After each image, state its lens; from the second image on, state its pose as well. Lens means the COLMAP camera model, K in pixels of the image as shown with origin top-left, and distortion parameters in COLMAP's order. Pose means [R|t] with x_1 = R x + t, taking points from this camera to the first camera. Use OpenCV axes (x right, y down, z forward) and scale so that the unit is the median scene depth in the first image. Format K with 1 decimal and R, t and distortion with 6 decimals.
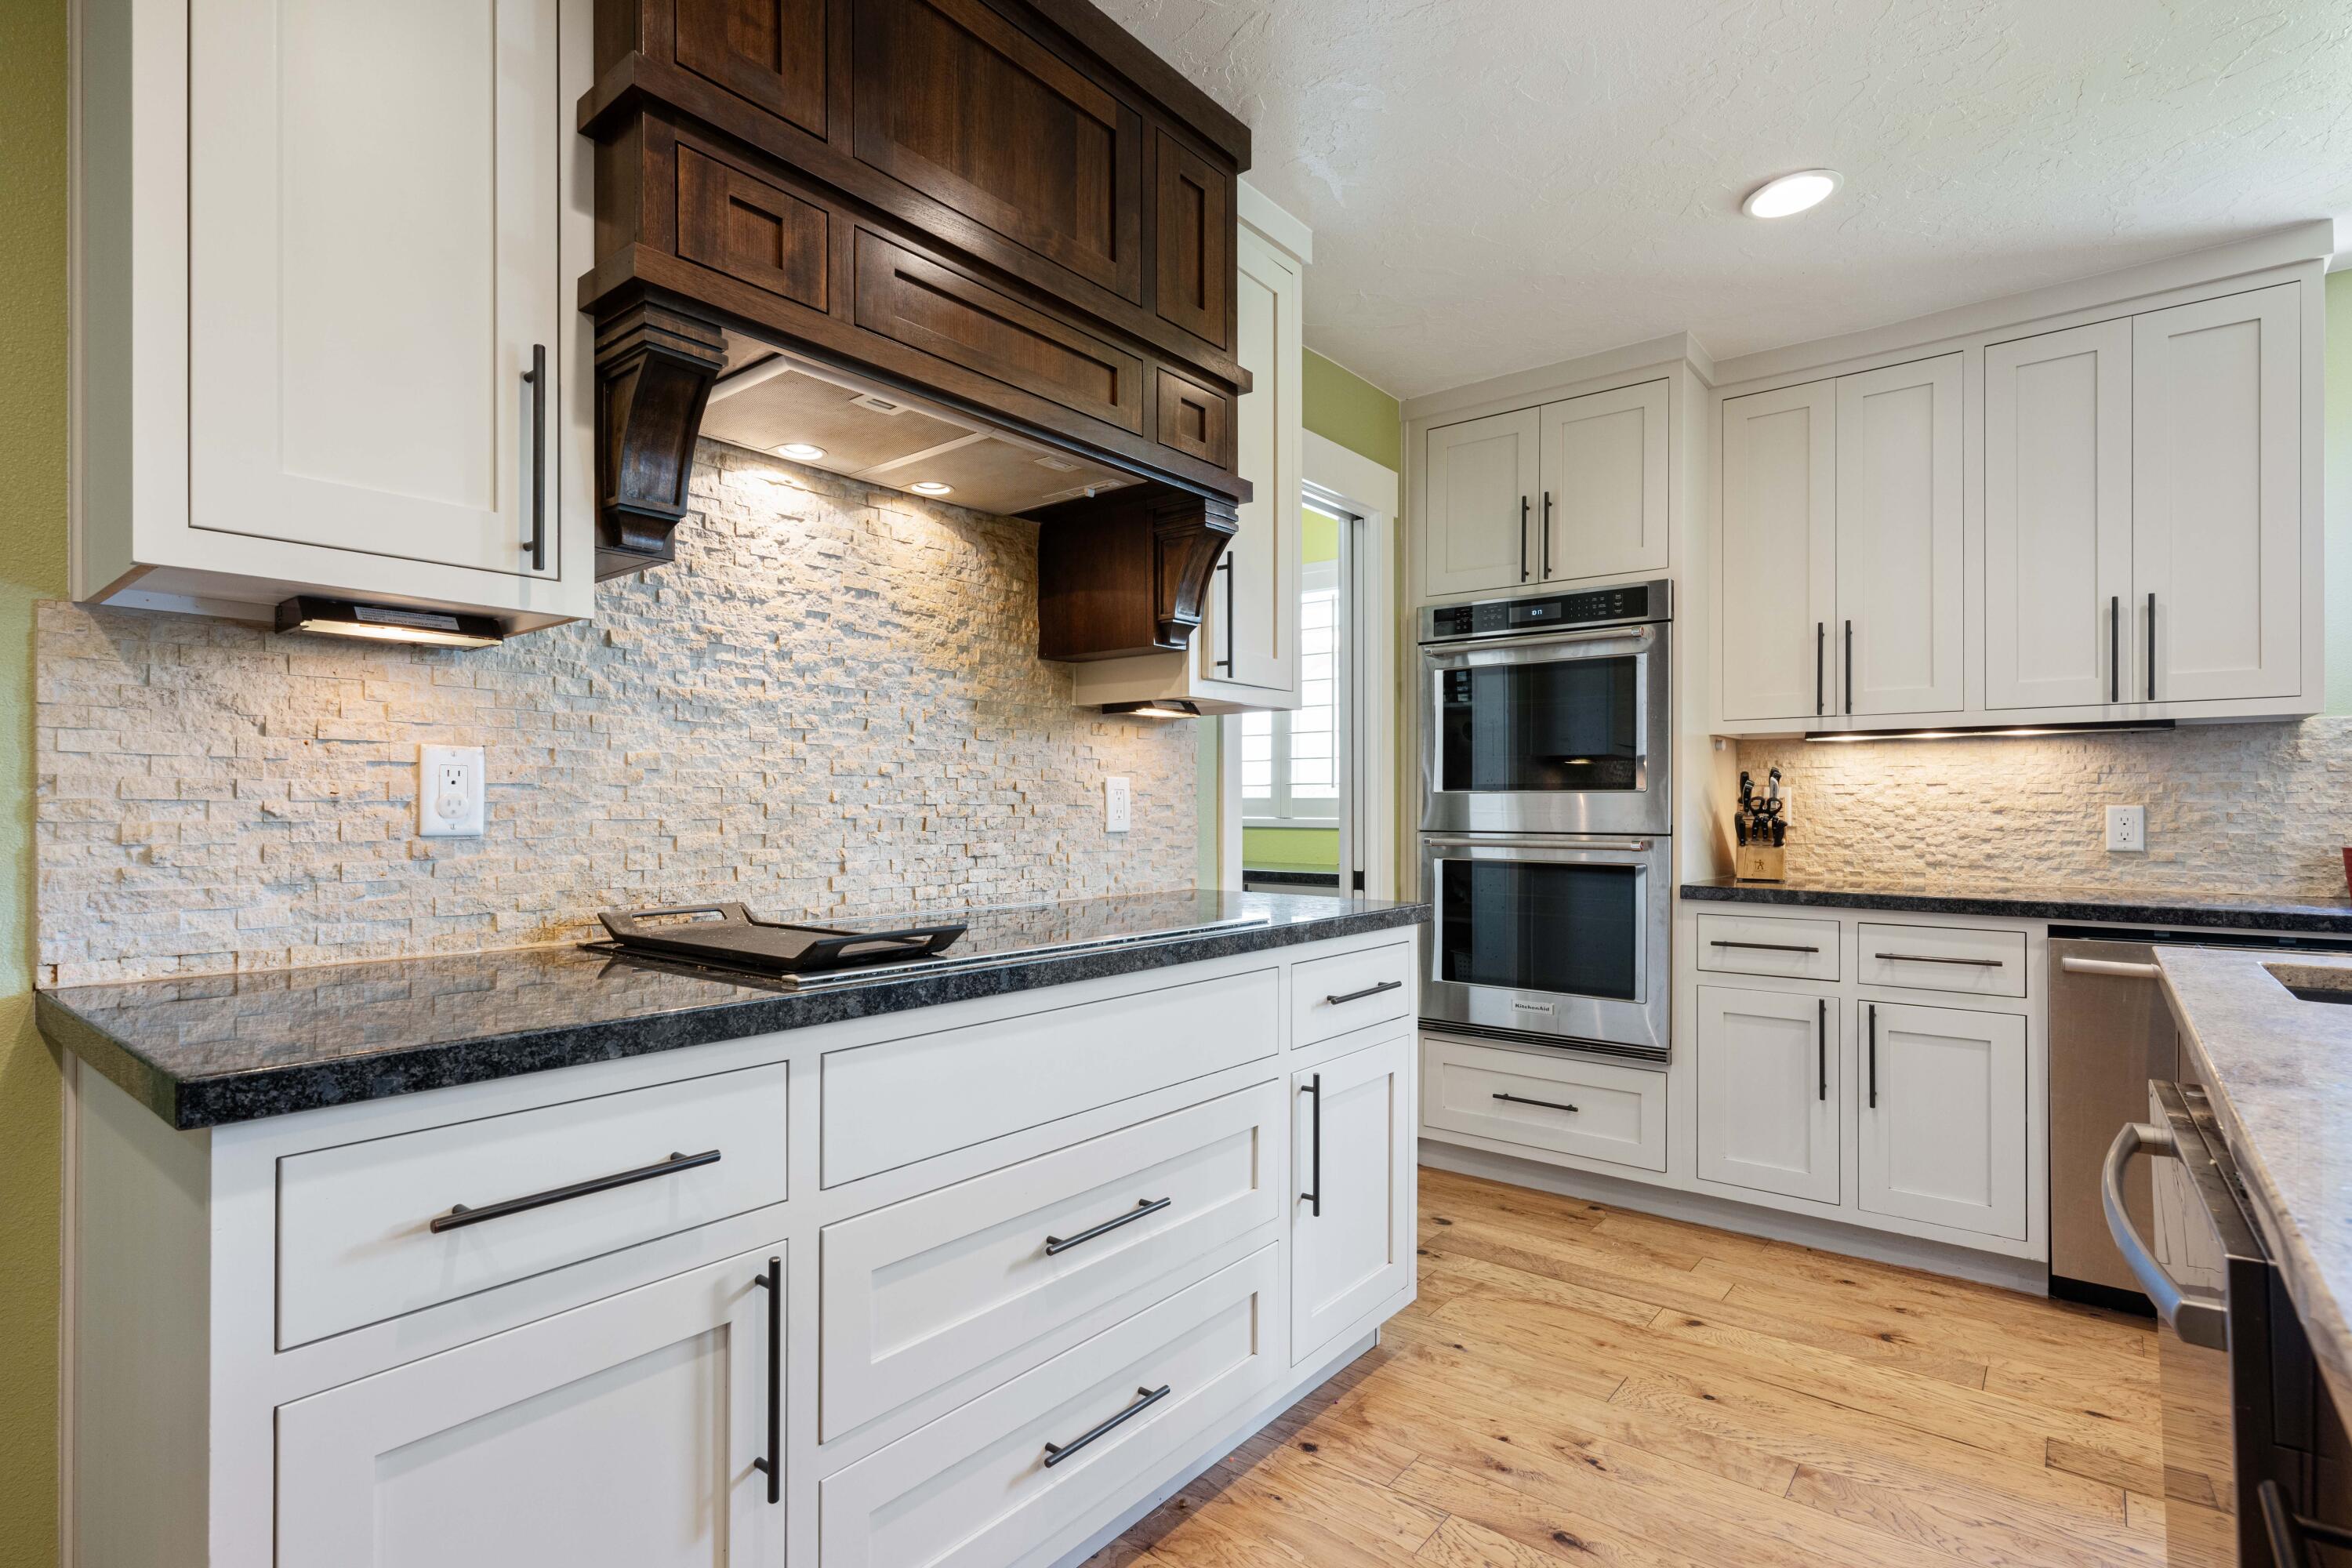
lens RADIAL K [[1140.6, 0, 1174.9], [0, 1140.6, 803.3], [0, 0, 1]] dist [-0.003821, 0.000799]
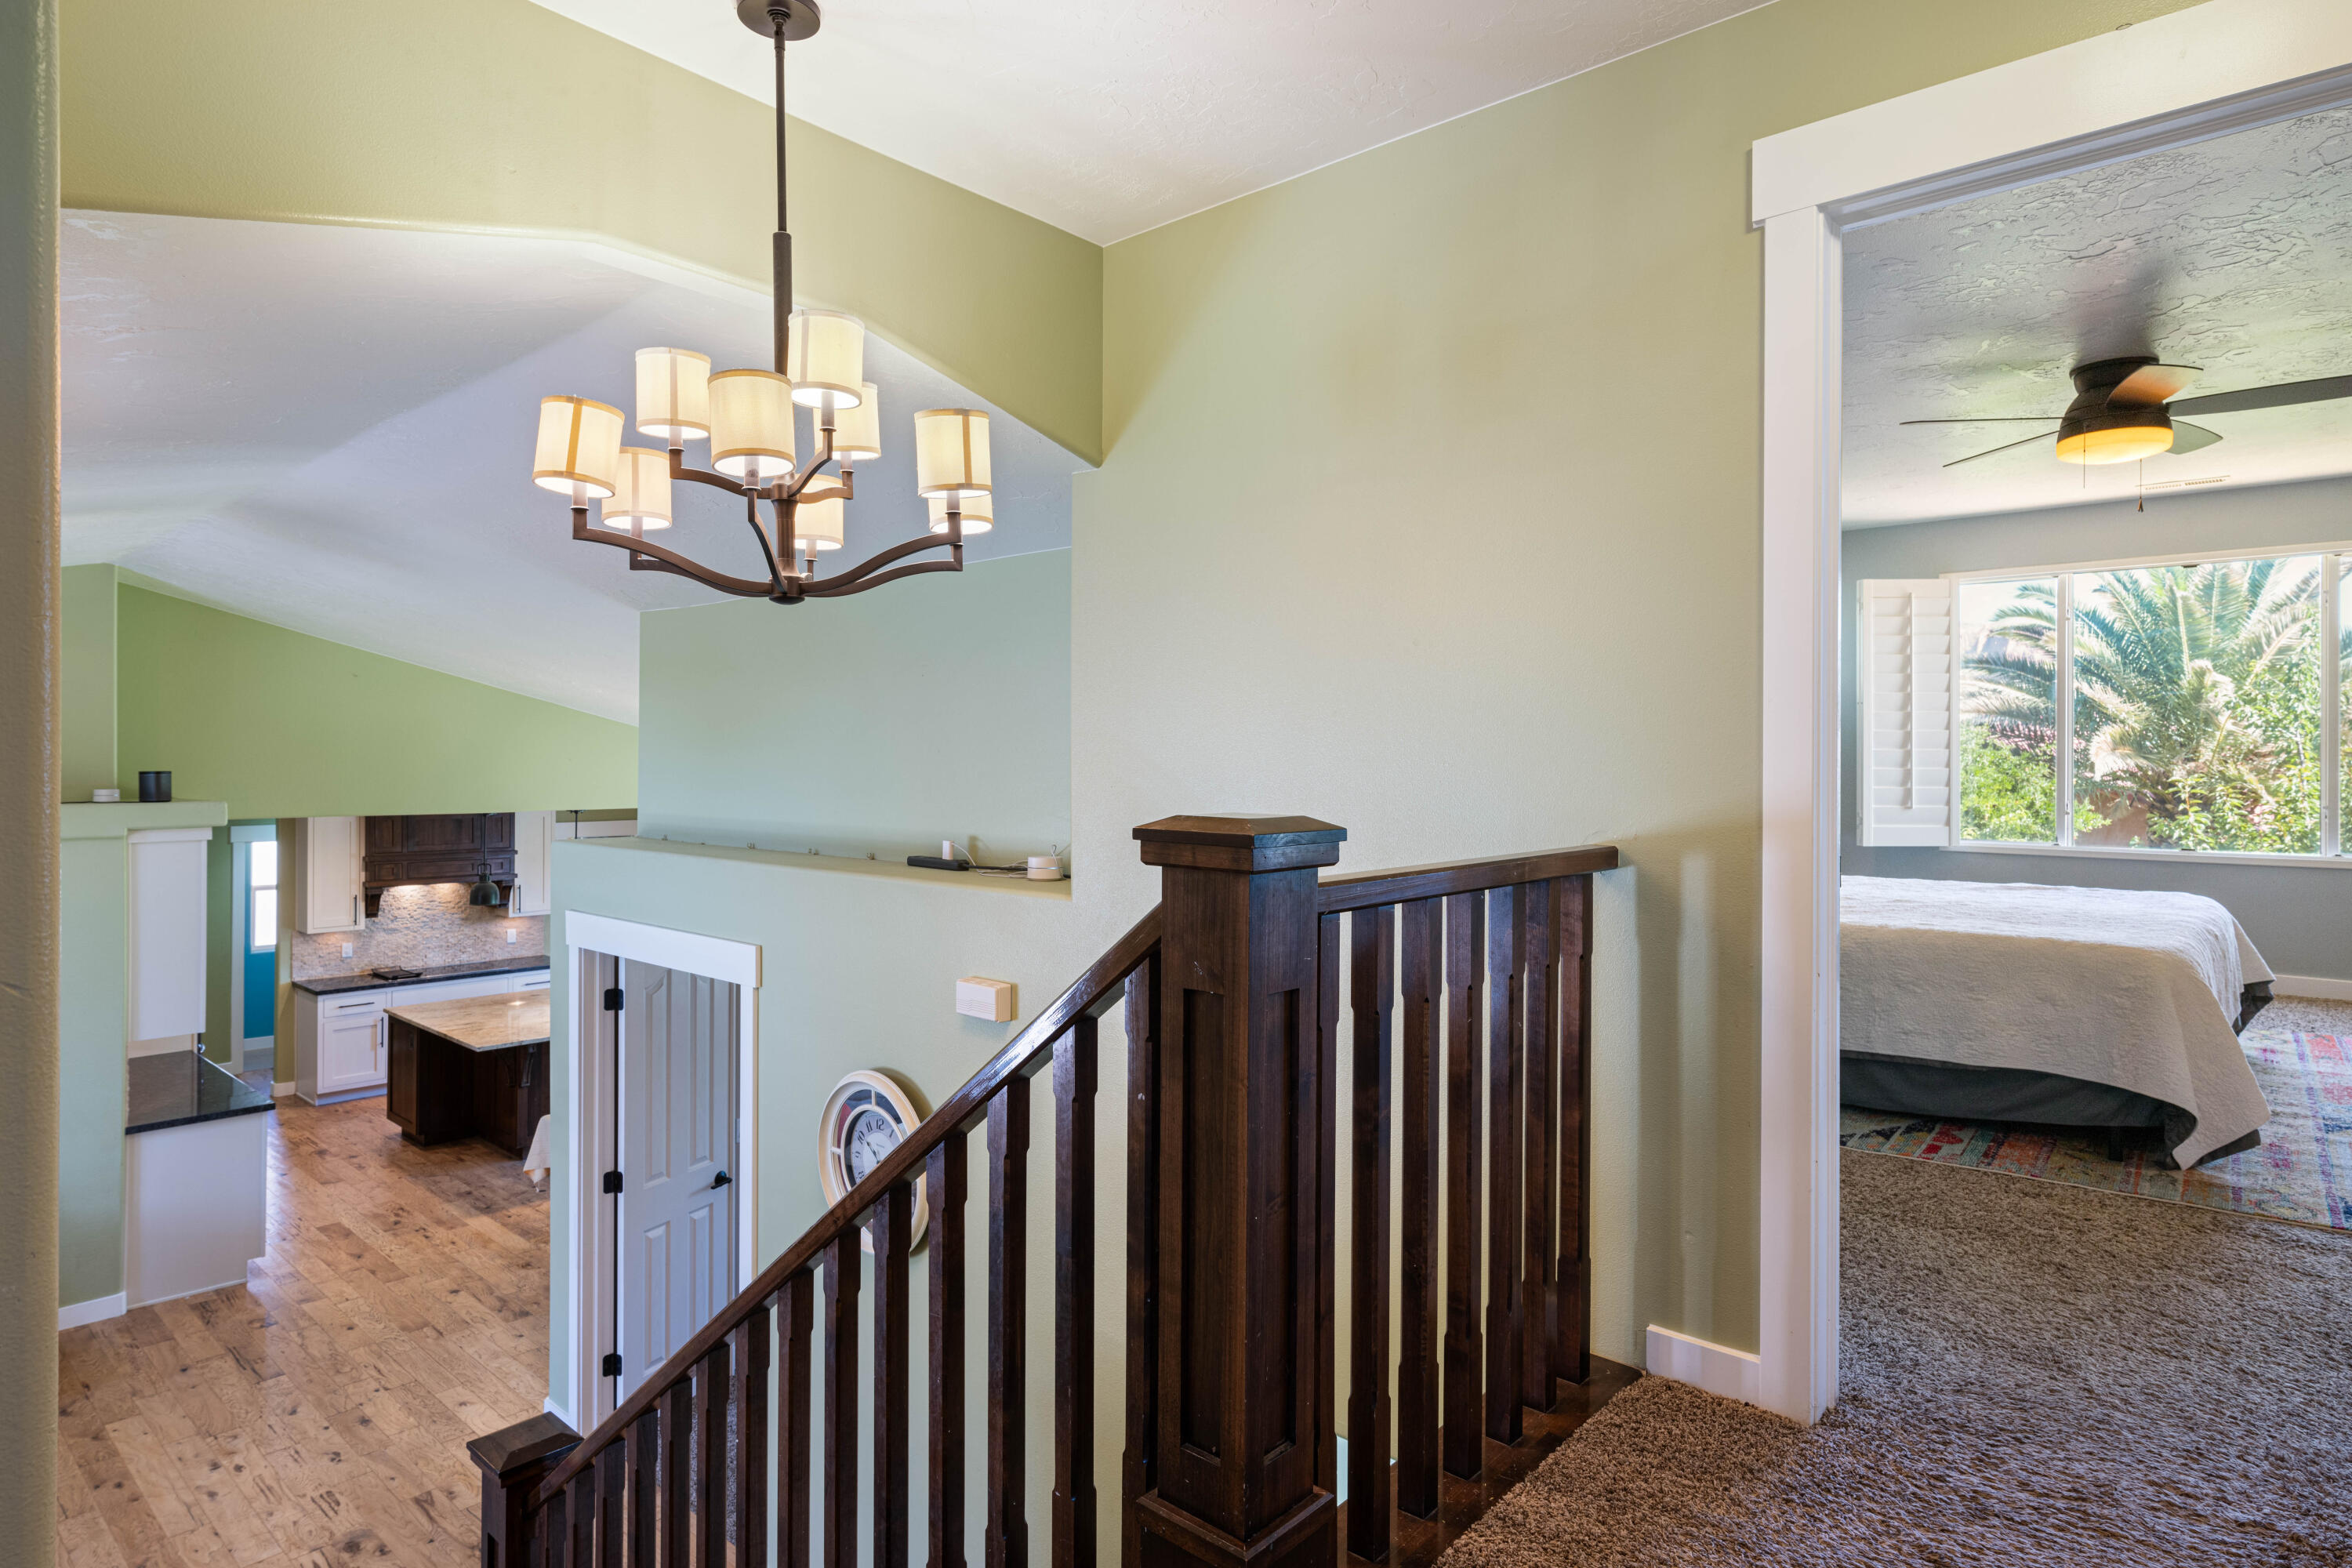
lens RADIAL K [[1284.6, 0, 1169.6], [0, 1284.6, 763.8], [0, 0, 1]] dist [0.000758, 0.000826]
pose [[0.998143, 0.003987, -0.060785, 3.223233], [-0.003622, 0.999975, 0.006115, -0.816080], [0.060807, -0.005883, 0.998132, -4.325265]]
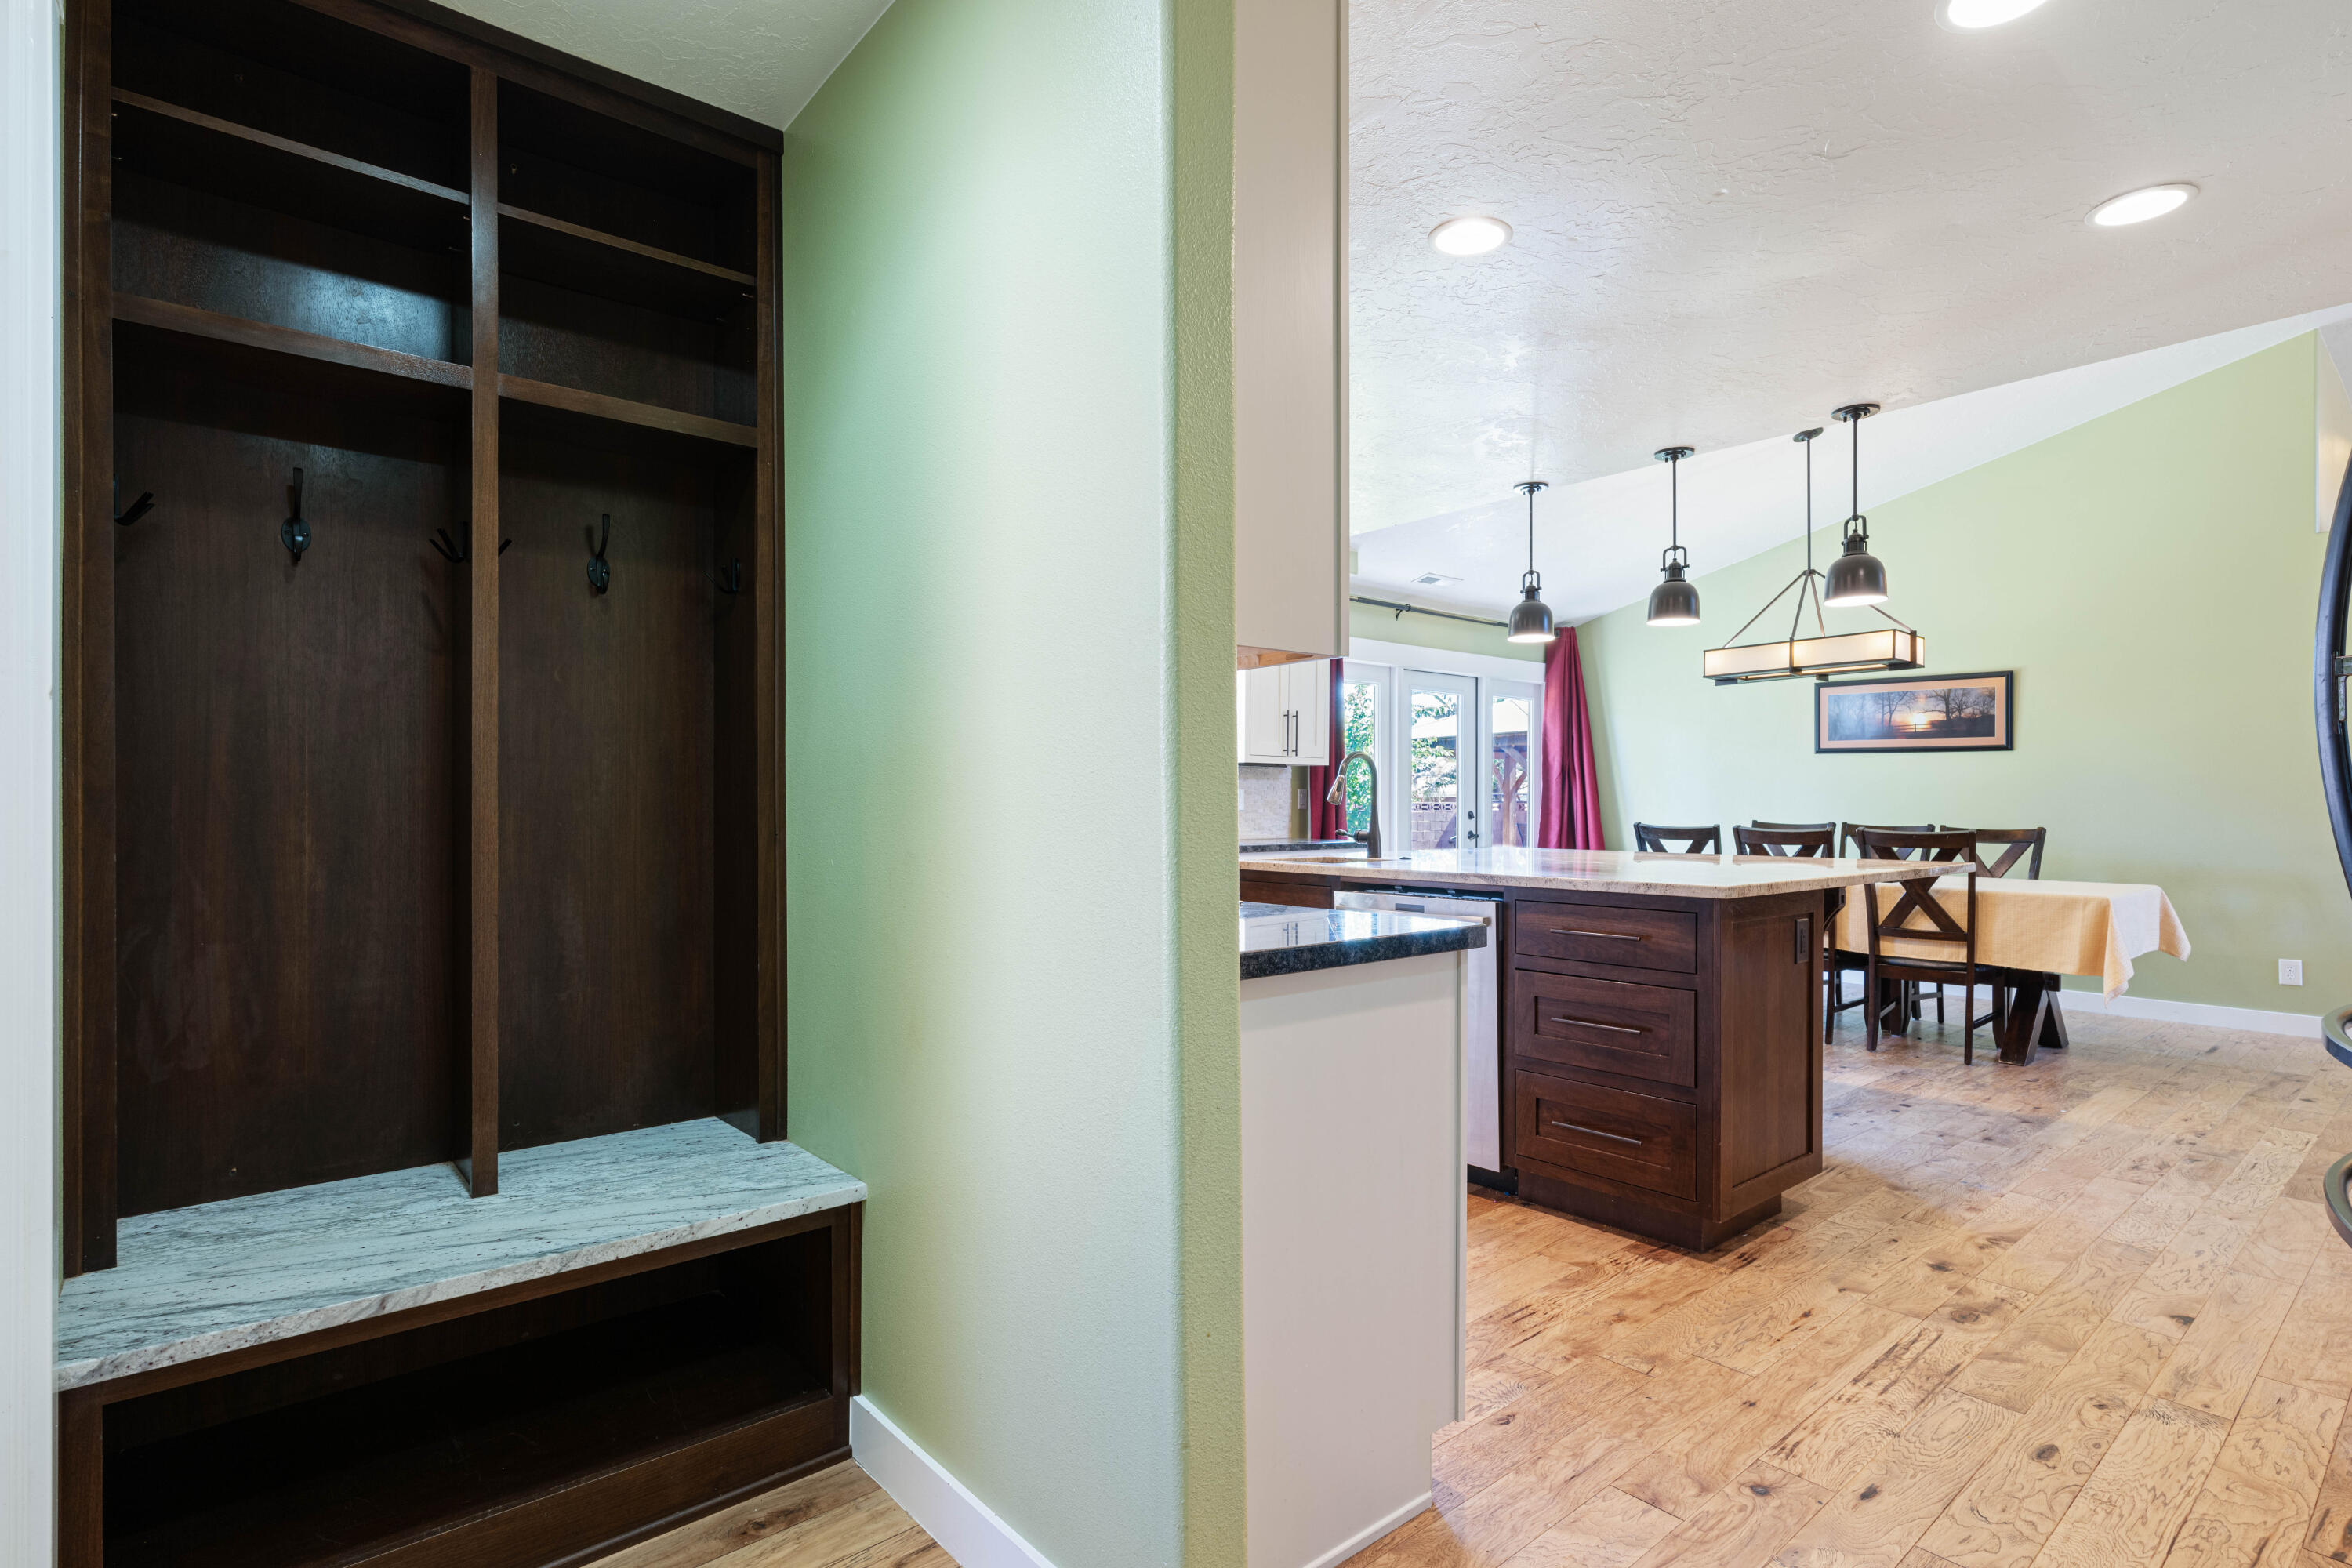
lens RADIAL K [[1140.6, 0, 1198.7], [0, 1140.6, 800.6], [0, 0, 1]] dist [-0.003821, 0.000799]
pose [[0.194087, 0.002685, 0.980981, -1.227145], [-0.004763, 0.999987, -0.001795, 0.008662], [-0.980973, -0.004324, 0.194097, 0.401803]]
